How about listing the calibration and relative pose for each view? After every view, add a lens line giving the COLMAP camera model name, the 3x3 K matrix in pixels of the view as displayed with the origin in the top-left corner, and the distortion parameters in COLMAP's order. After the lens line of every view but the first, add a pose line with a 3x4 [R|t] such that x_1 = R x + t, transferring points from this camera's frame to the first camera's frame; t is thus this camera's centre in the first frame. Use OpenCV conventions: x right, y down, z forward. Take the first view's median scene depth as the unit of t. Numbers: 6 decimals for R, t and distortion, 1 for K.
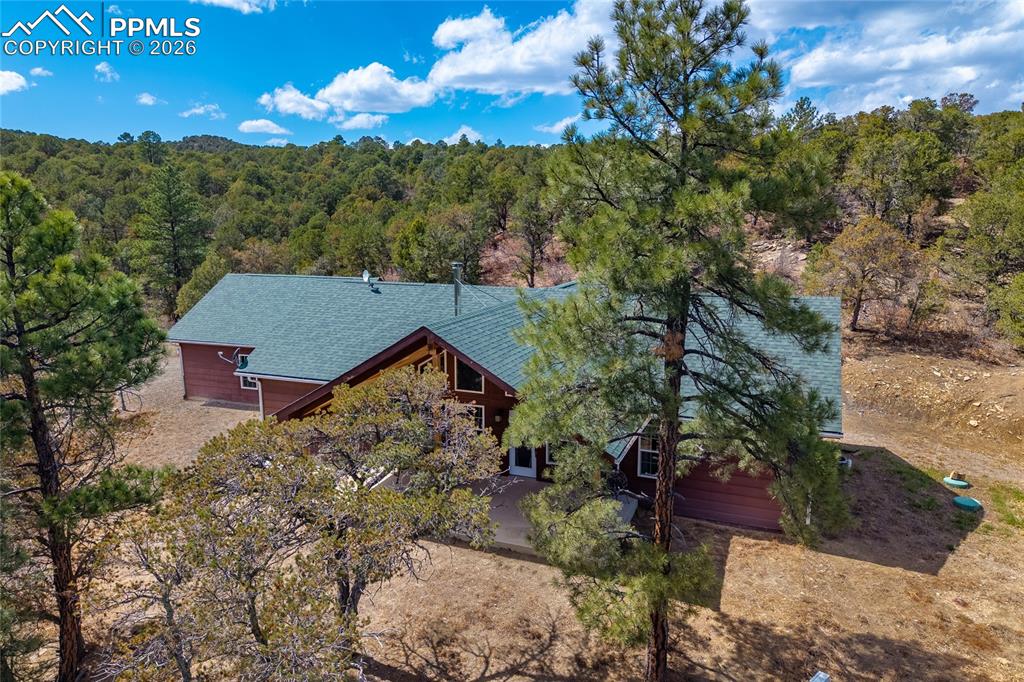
lens RADIAL K [[720.2, 0, 515.7], [0, 720.2, 343.1], [0, 0, 1]] dist [-0.016470, 0.005440]
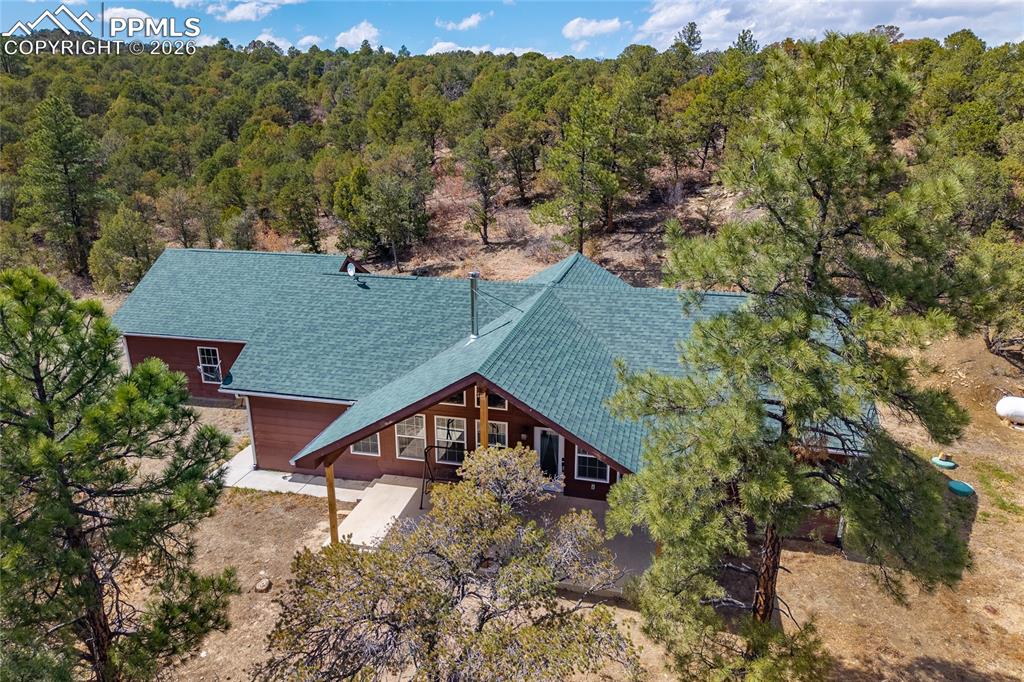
lens RADIAL K [[720.2, 0, 515.3], [0, 720.2, 342.8], [0, 0, 1]] dist [-0.016470, 0.005440]
pose [[0.989412, -0.041084, 0.139199, -0.105841], [0.022337, 0.990777, 0.133651, -0.094327], [-0.143406, -0.129127, 0.981204, 0.048406]]
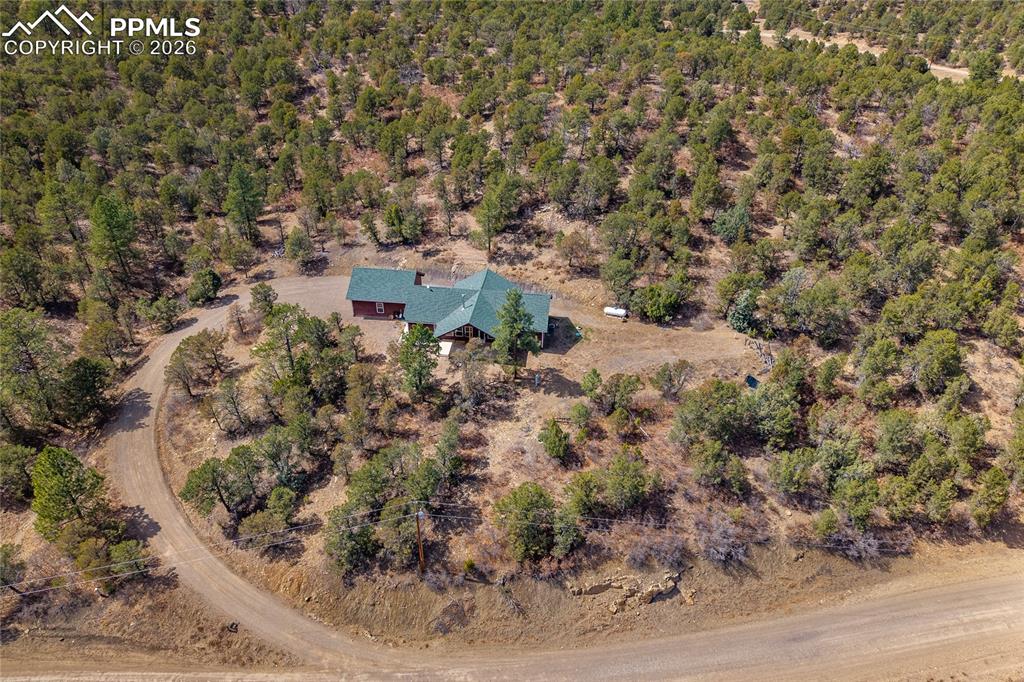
lens RADIAL K [[720.2, 0, 512.7], [0, 720.2, 341.6], [0, 0, 1]] dist [-0.016470, 0.005440]
pose [[0.968578, -0.128510, 0.212937, -0.484728], [0.042823, 0.929547, 0.366208, -0.919027], [-0.244997, -0.345582, 0.905842, -1.961952]]
